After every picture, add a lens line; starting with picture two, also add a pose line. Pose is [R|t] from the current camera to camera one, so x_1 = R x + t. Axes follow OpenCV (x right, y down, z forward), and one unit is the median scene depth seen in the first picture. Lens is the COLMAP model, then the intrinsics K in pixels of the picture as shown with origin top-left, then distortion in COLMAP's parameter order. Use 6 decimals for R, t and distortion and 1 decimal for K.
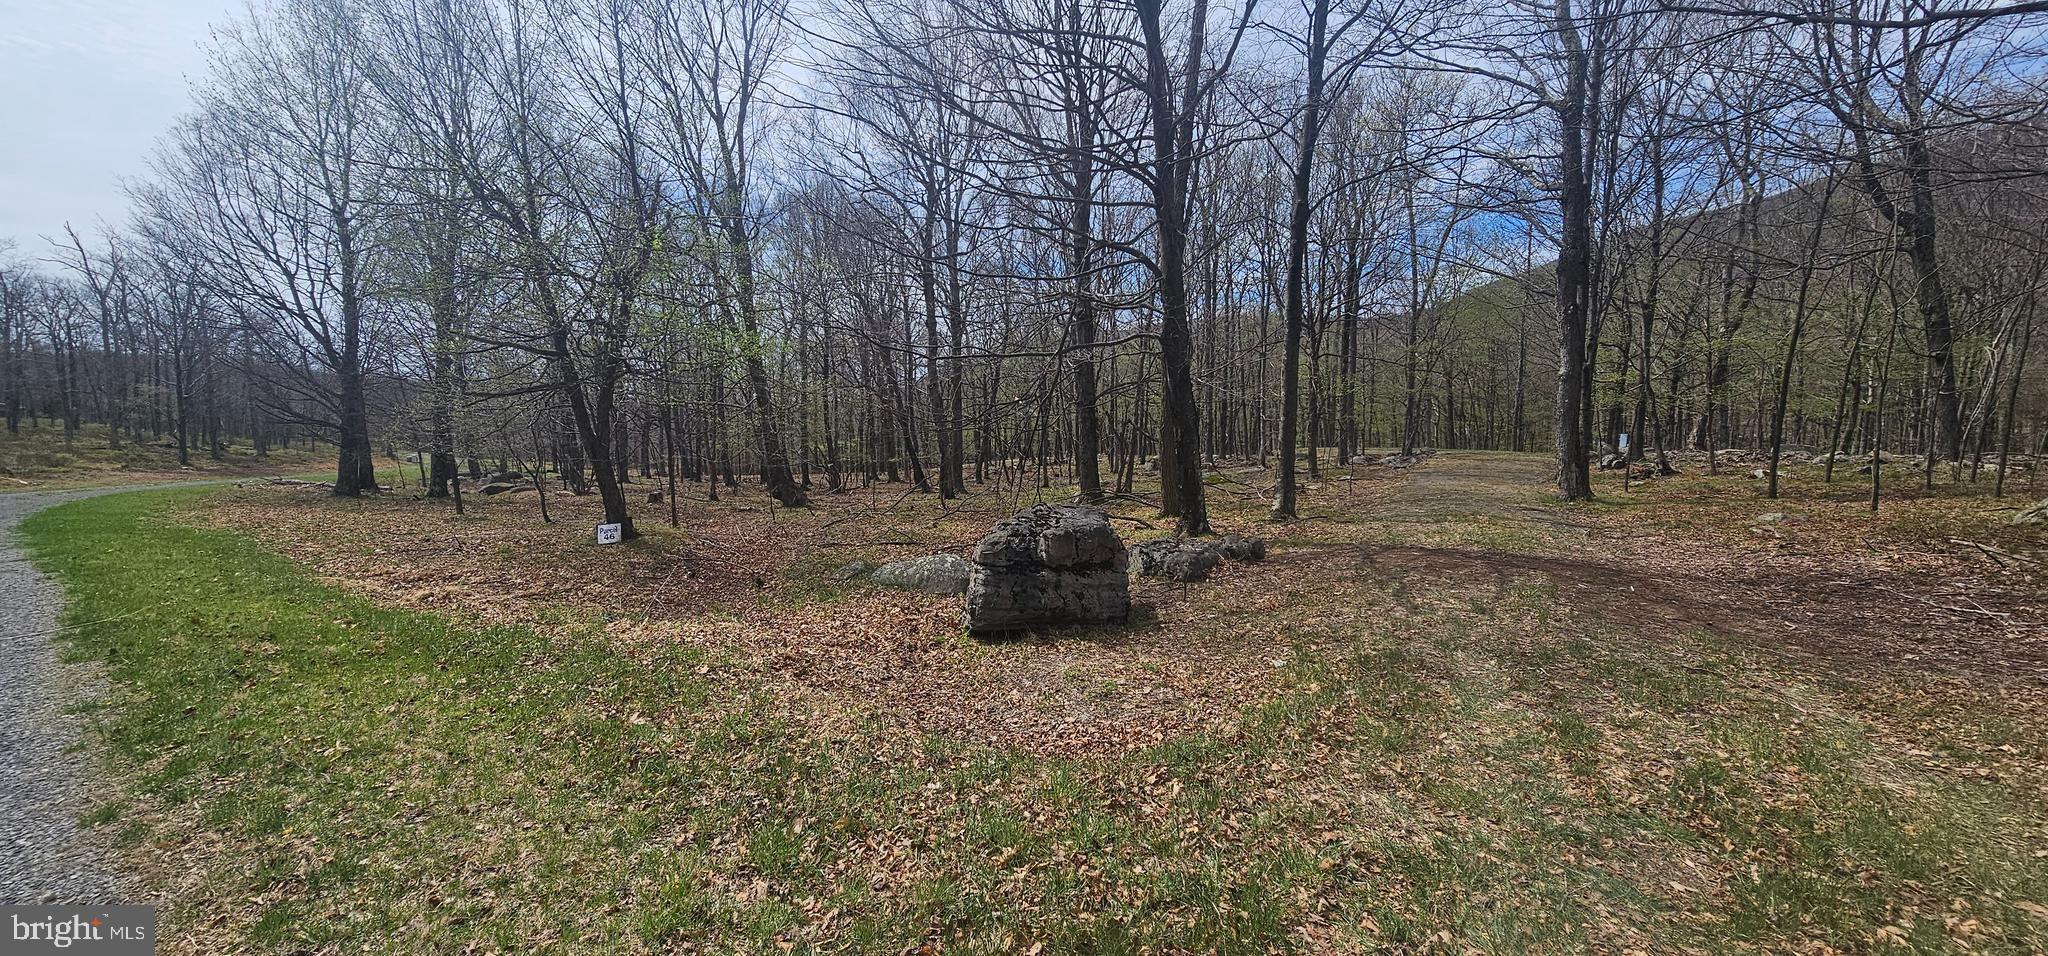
lens RADIAL K [[836.6, 0, 1016.7], [0, 836.6, 474.8], [0, 0, 1]] dist [0.002101, -0.001910]
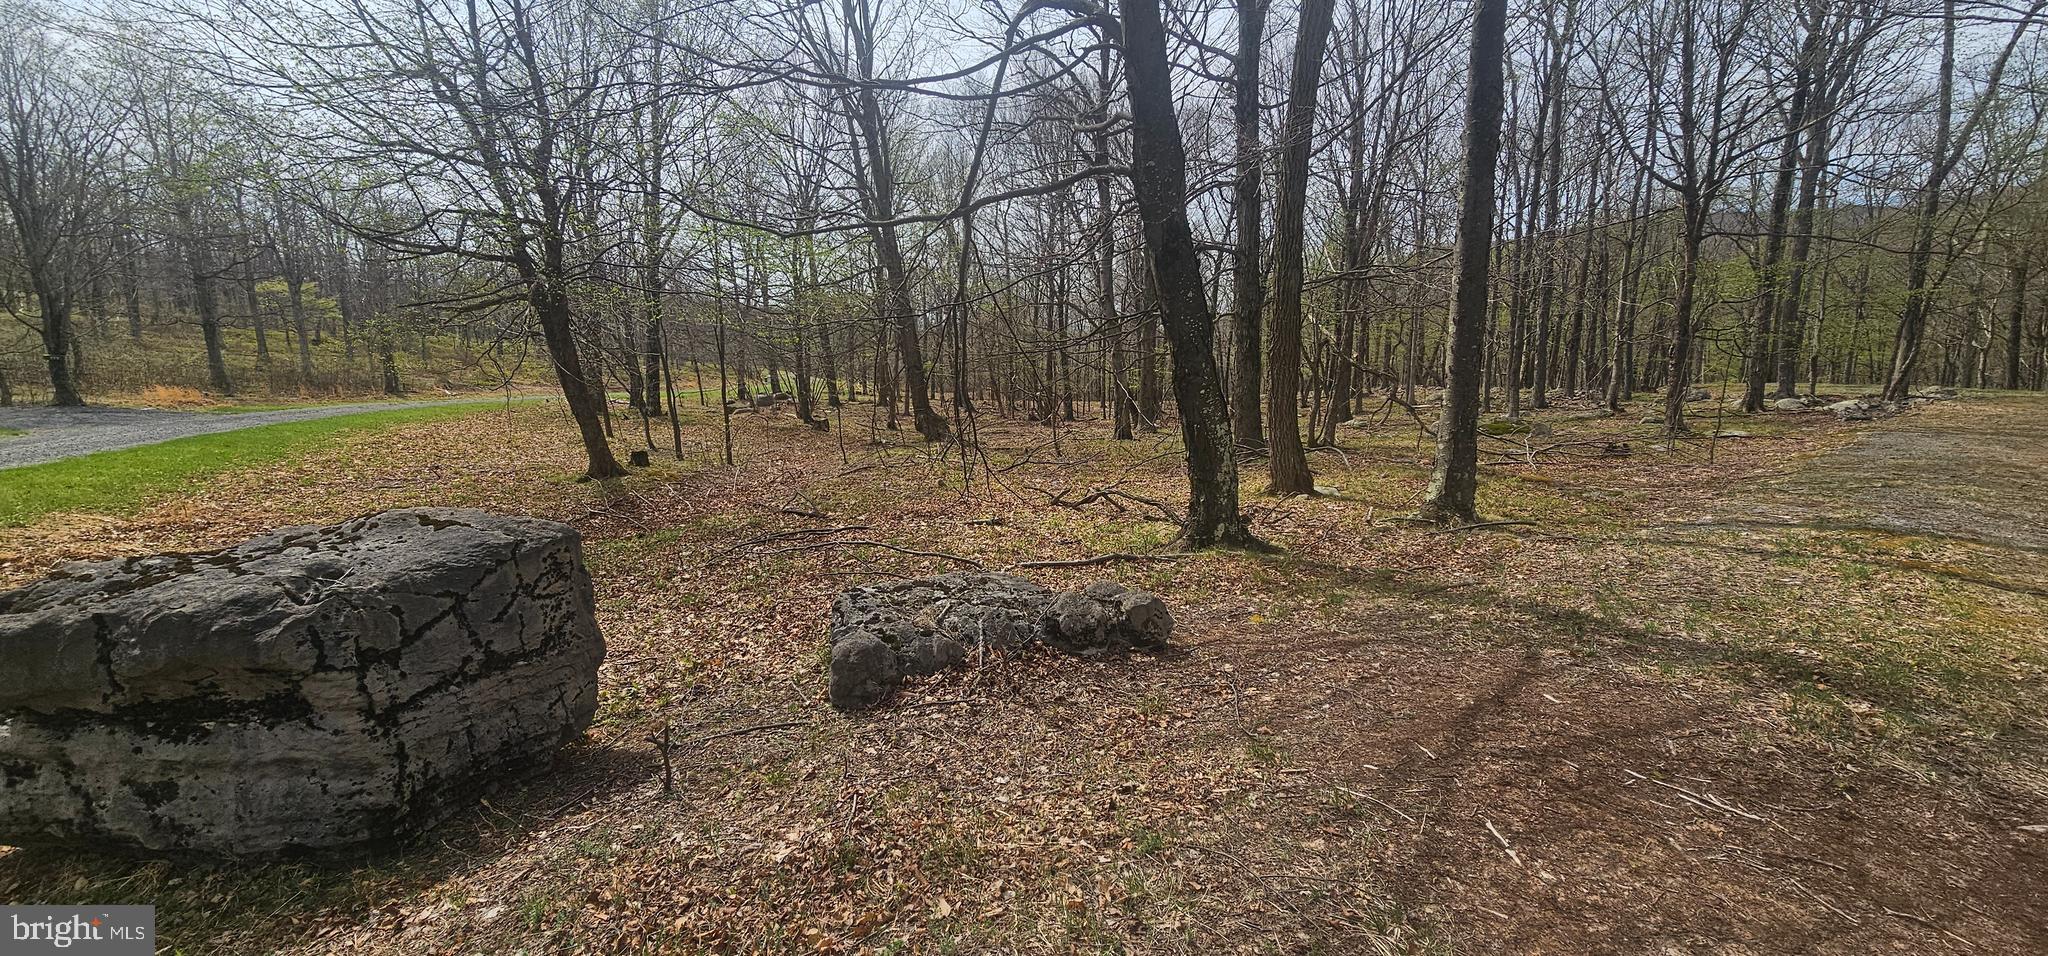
lens RADIAL K [[836.6, 0, 1012.1], [0, 836.6, 478.5], [0, 0, 1]] dist [0.002101, -0.001910]
pose [[0.918295, 0.061684, -0.391063, 0.283266], [-0.025675, 0.994987, 0.096655, -0.018651], [0.395064, -0.078717, 0.915275, 0.421264]]
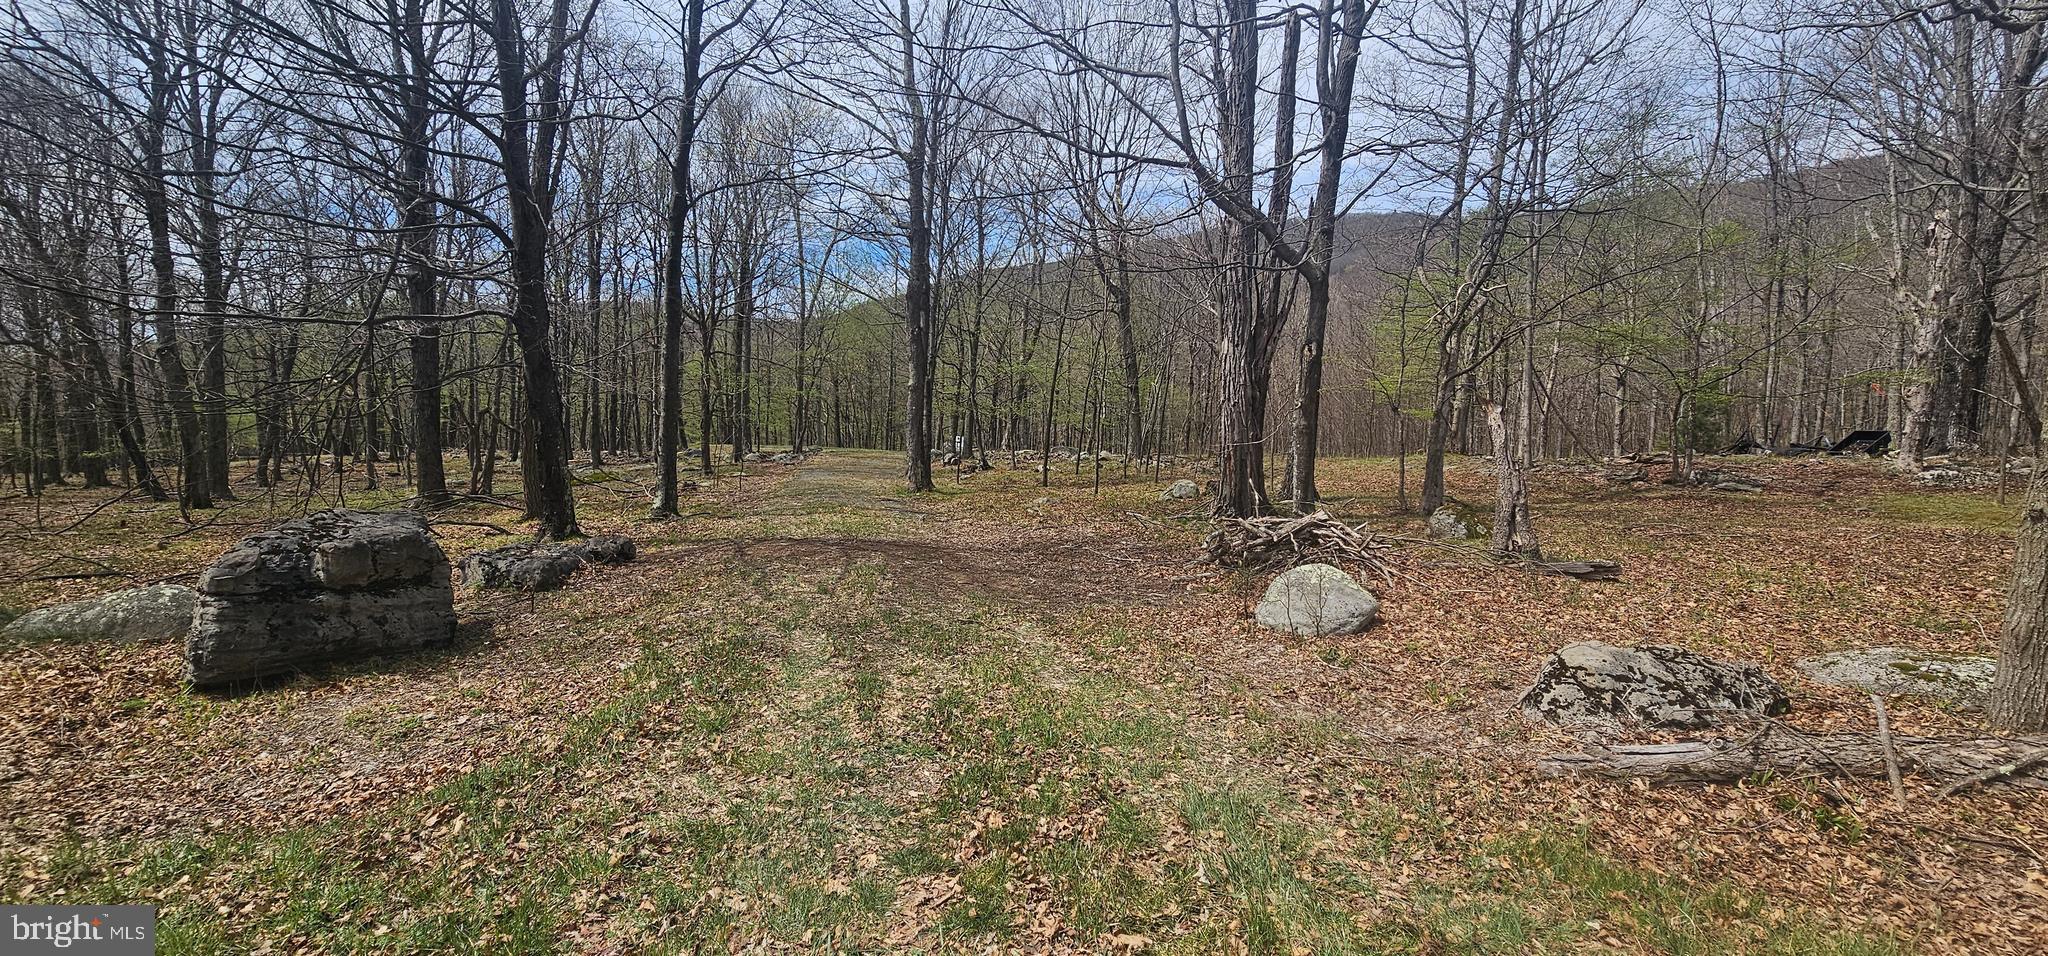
lens RADIAL K [[836.6, 0, 1013.4], [0, 836.6, 478.3], [0, 0, 1]] dist [0.002101, -0.001910]
pose [[0.778010, -0.012802, 0.628121, 0.022823], [0.007740, 0.999912, 0.010794, 0.000195], [-0.628204, -0.003536, 0.778041, -0.015706]]
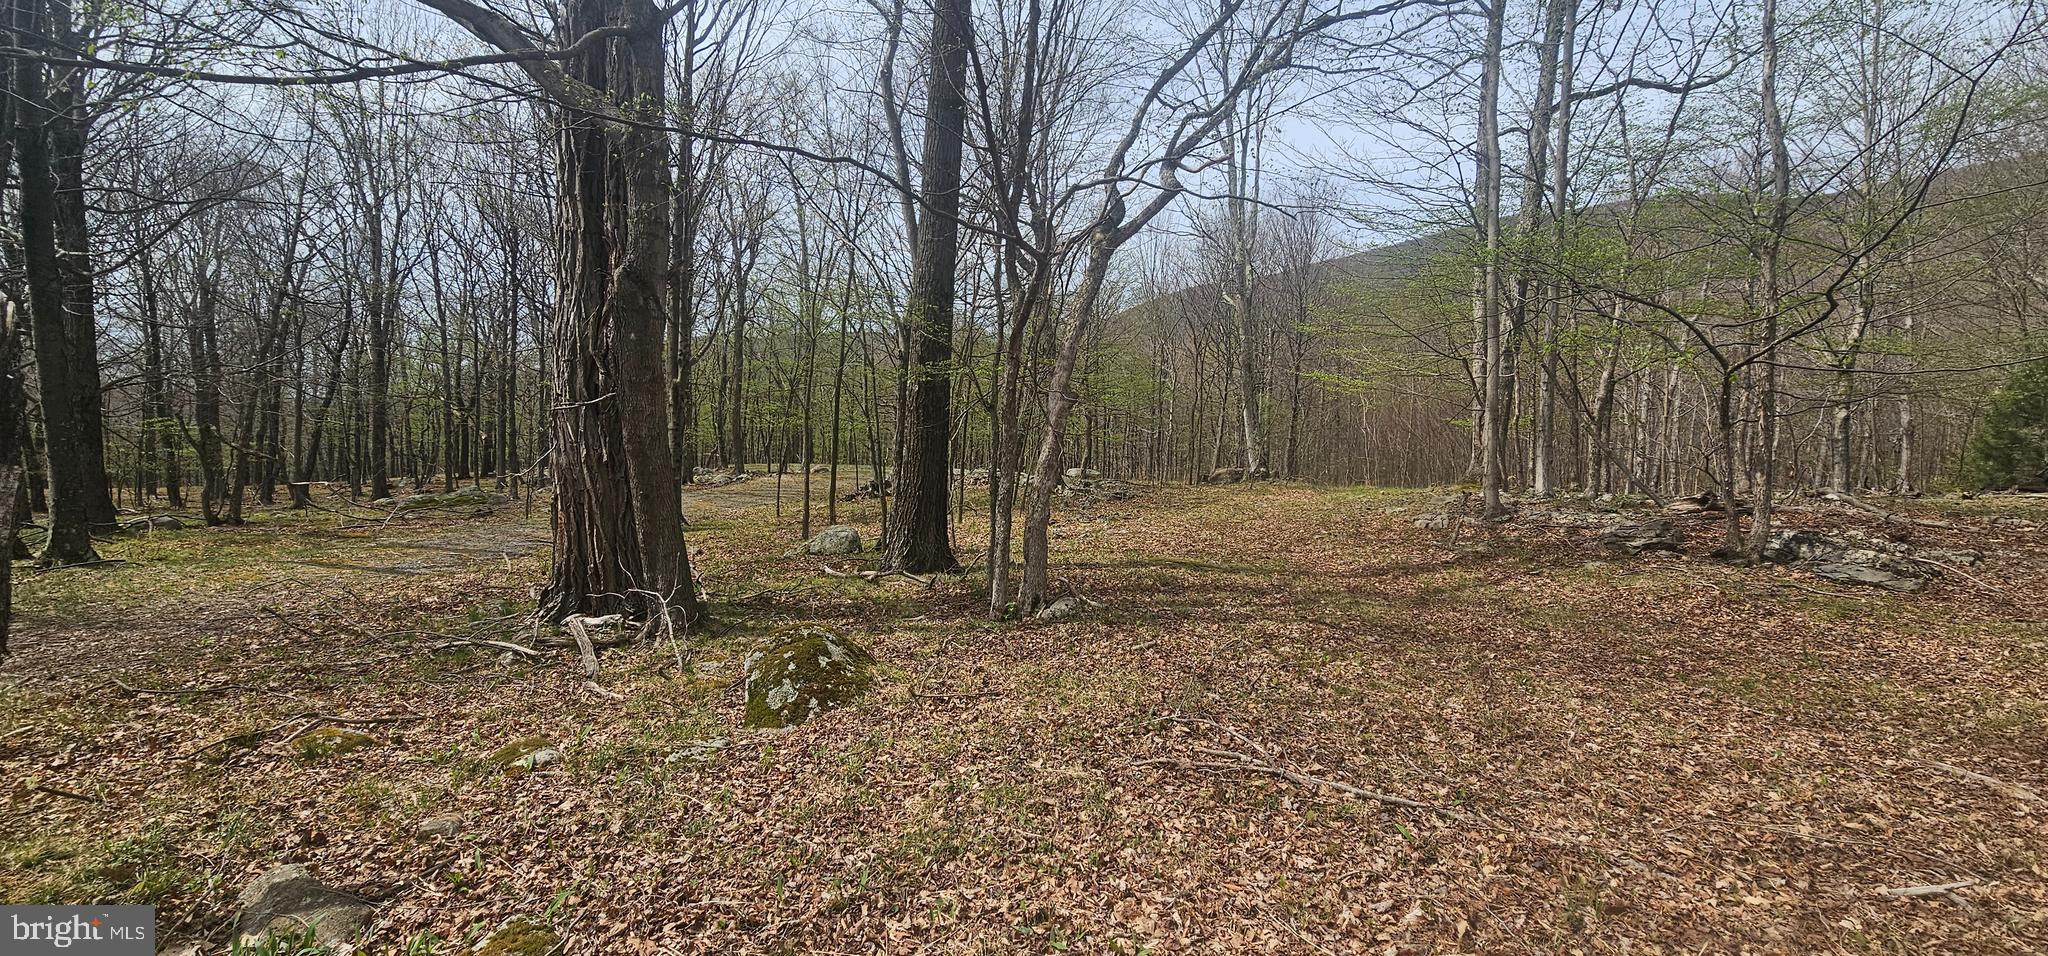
lens RADIAL K [[836.6, 0, 1013.4], [0, 836.6, 476.9], [0, 0, 1]] dist [0.002101, -0.001910]
pose [[0.911672, 0.010066, 0.410796, 0.811047], [-0.004910, 0.999895, -0.013602, -0.018428], [-0.410890, 0.010384, 0.911626, -0.000087]]
